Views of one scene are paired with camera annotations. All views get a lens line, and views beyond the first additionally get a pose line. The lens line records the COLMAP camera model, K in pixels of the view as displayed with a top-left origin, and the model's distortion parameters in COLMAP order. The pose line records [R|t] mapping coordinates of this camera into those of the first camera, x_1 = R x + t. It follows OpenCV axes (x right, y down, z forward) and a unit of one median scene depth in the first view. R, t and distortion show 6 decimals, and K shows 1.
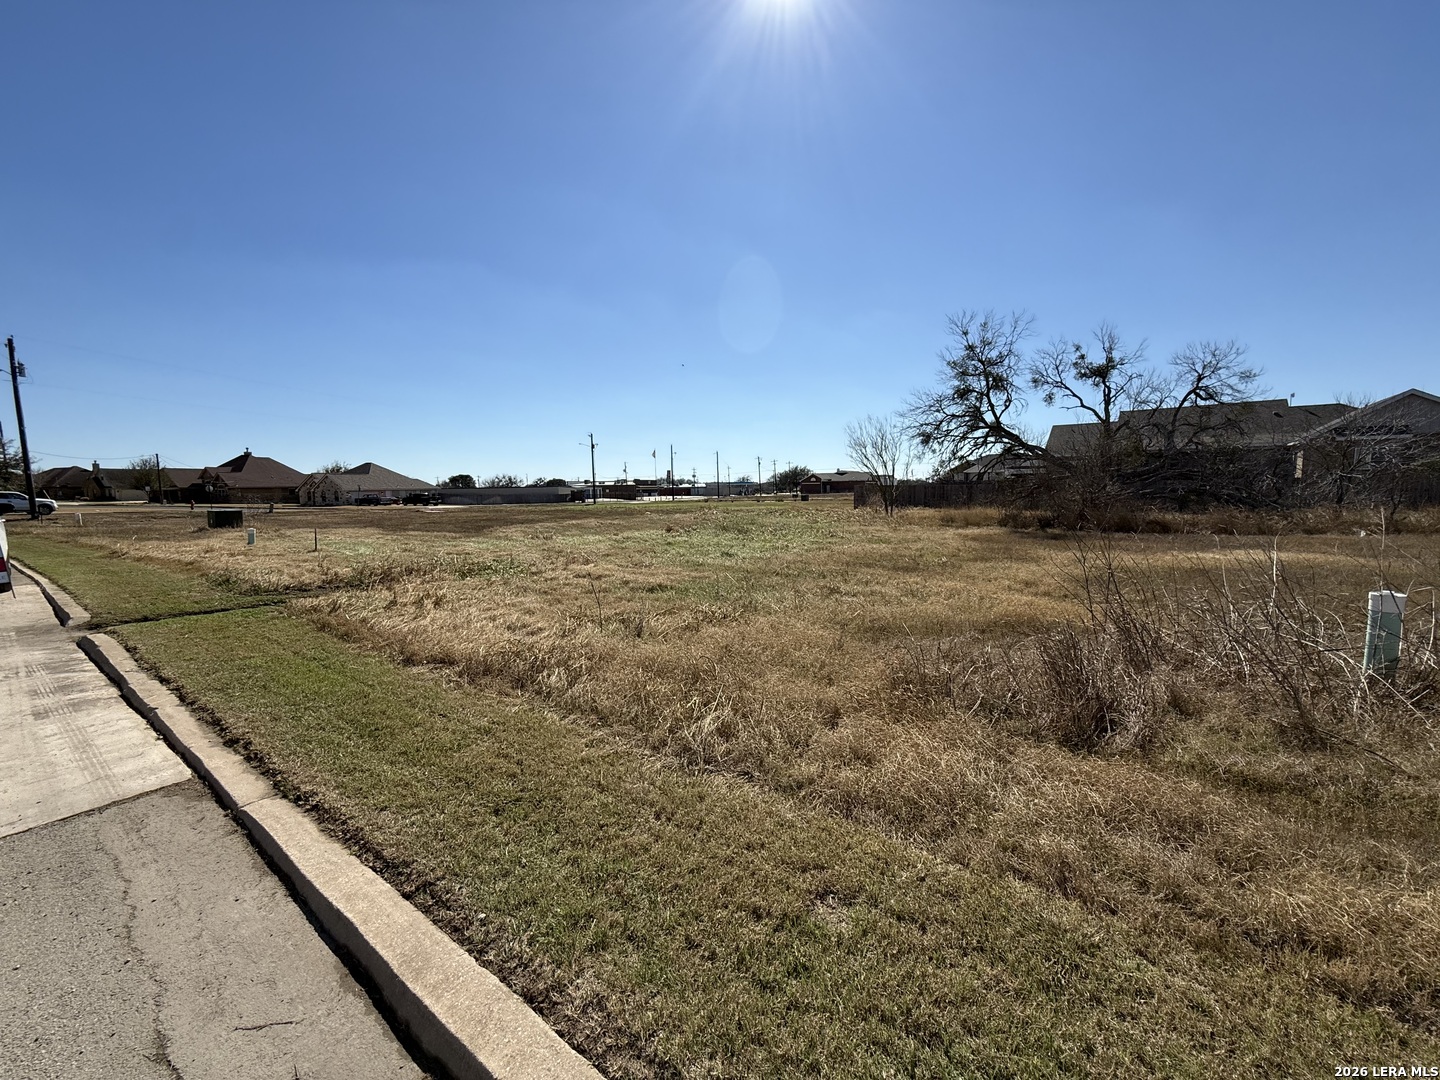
lens RADIAL K [[572.2, 0, 722.4], [0, 572.2, 544.6], [0, 0, 1]] dist [0.000905, -0.000323]
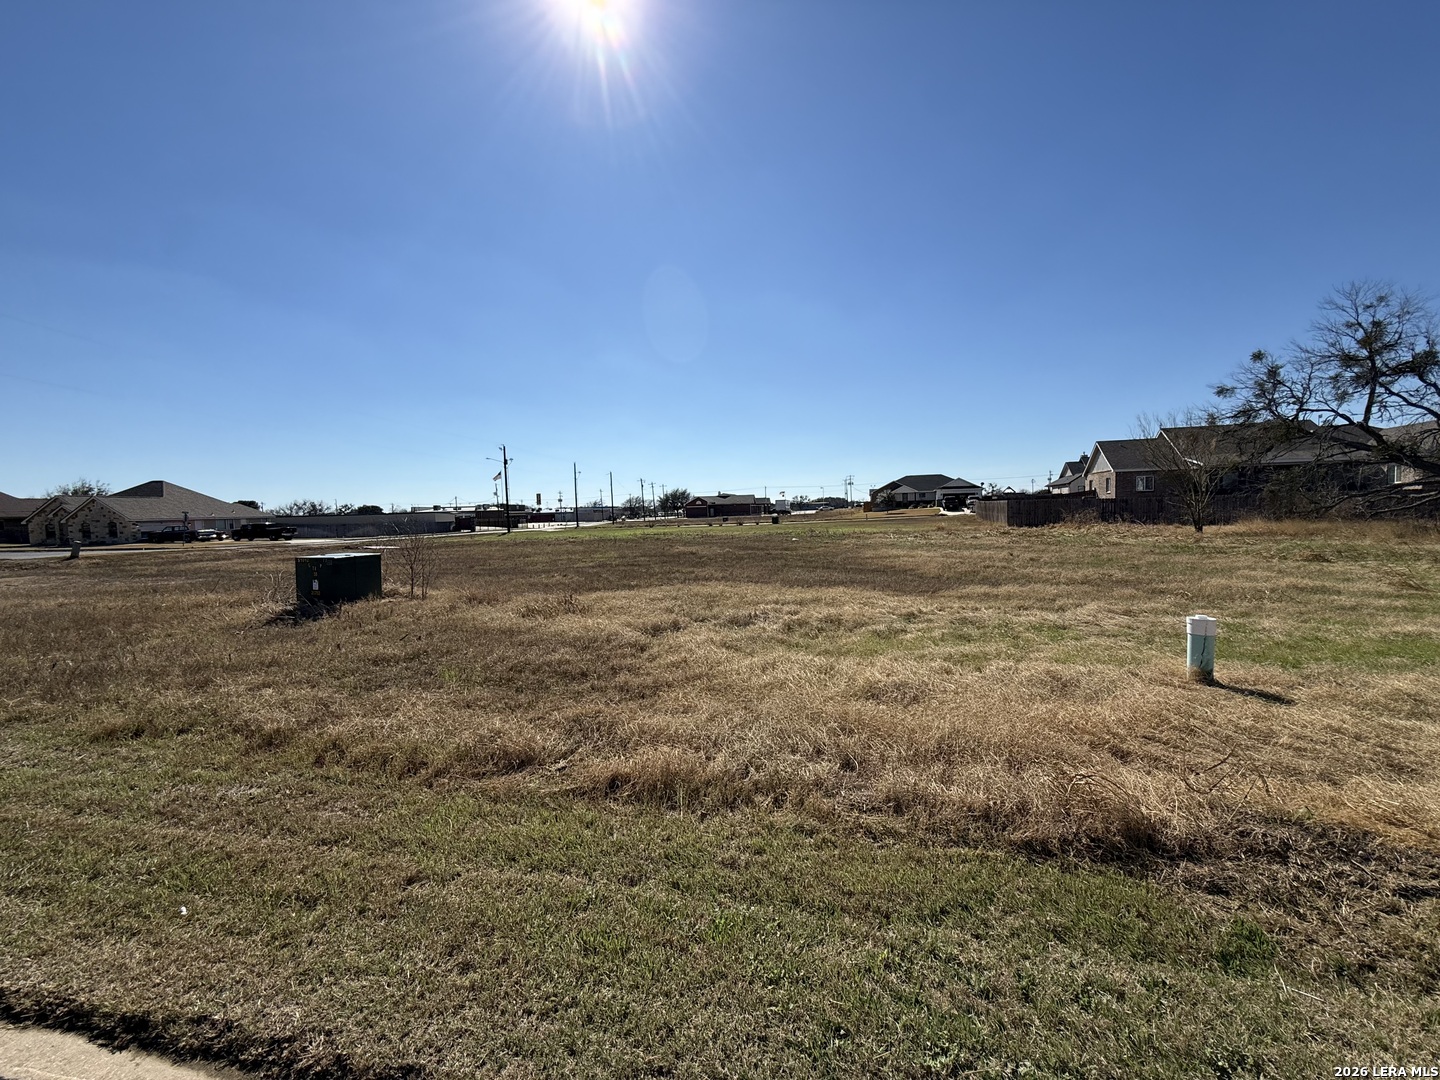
lens RADIAL K [[572.2, 0, 730.3], [0, 572.2, 540.6], [0, 0, 1]] dist [0.000905, -0.000323]
pose [[0.945172, -0.029690, 0.325221, -4.240627], [0.046321, 0.997978, -0.043515, -0.210720], [-0.323271, 0.056194, 0.944636, 2.901082]]
